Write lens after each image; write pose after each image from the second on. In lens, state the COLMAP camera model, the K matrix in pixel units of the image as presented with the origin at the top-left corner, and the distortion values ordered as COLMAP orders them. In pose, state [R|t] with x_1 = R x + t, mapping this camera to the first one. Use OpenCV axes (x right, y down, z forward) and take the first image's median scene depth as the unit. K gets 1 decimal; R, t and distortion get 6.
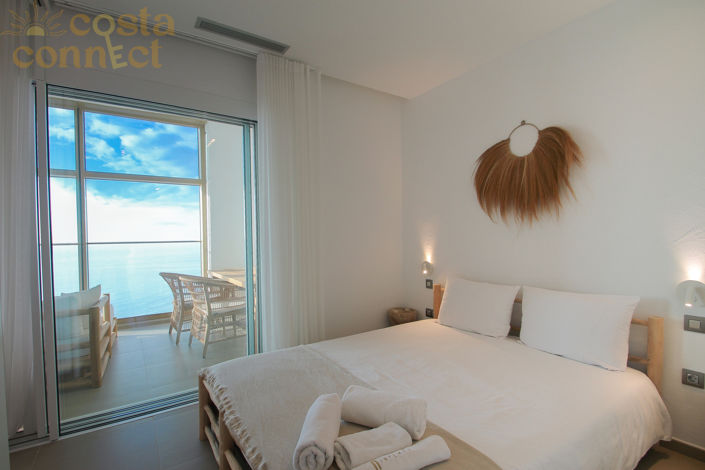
lens RADIAL K [[335.3, 0, 349.8], [0, 335.3, 238.1], [0, 0, 1]] dist [0.002055, -0.009814]
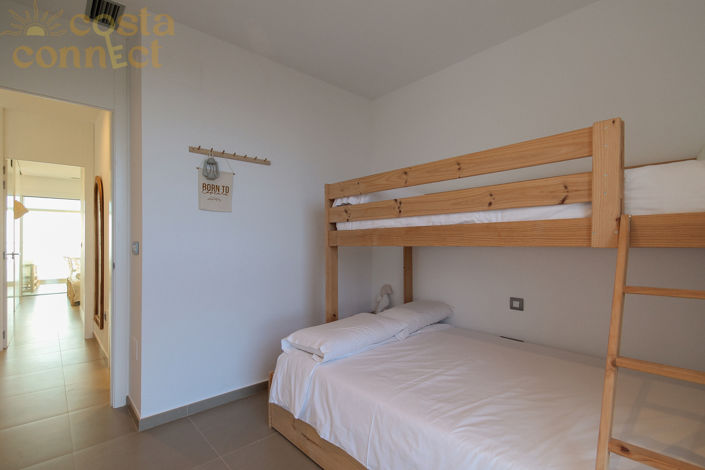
lens RADIAL K [[335.3, 0, 349.8], [0, 335.3, 238.1], [0, 0, 1]] dist [0.002055, -0.009814]
pose [[0.987385, 0.024322, 0.156462, 0.939127], [-0.022745, 0.999671, -0.011859, -0.027828], [-0.156699, 0.008151, 0.987613, -1.436121]]
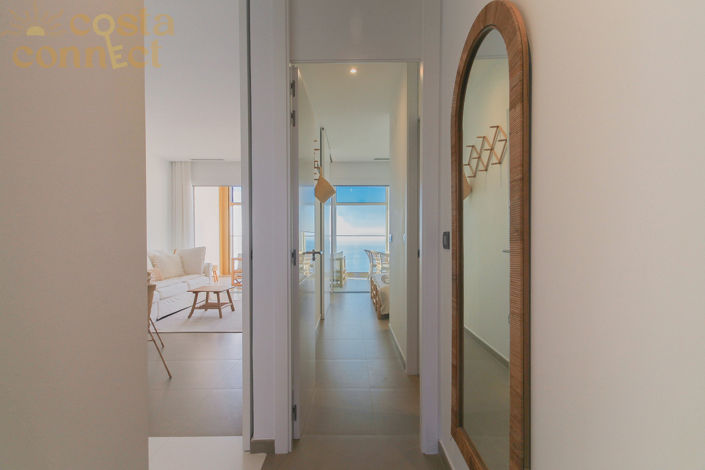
lens RADIAL K [[335.3, 0, 349.8], [0, 335.3, 238.1], [0, 0, 1]] dist [0.002055, -0.009814]
pose [[0.834664, 0.025088, -0.550187, 0.525253], [-0.017499, 0.999666, 0.019036, -0.009358], [0.550481, -0.006260, 0.834824, -0.820734]]
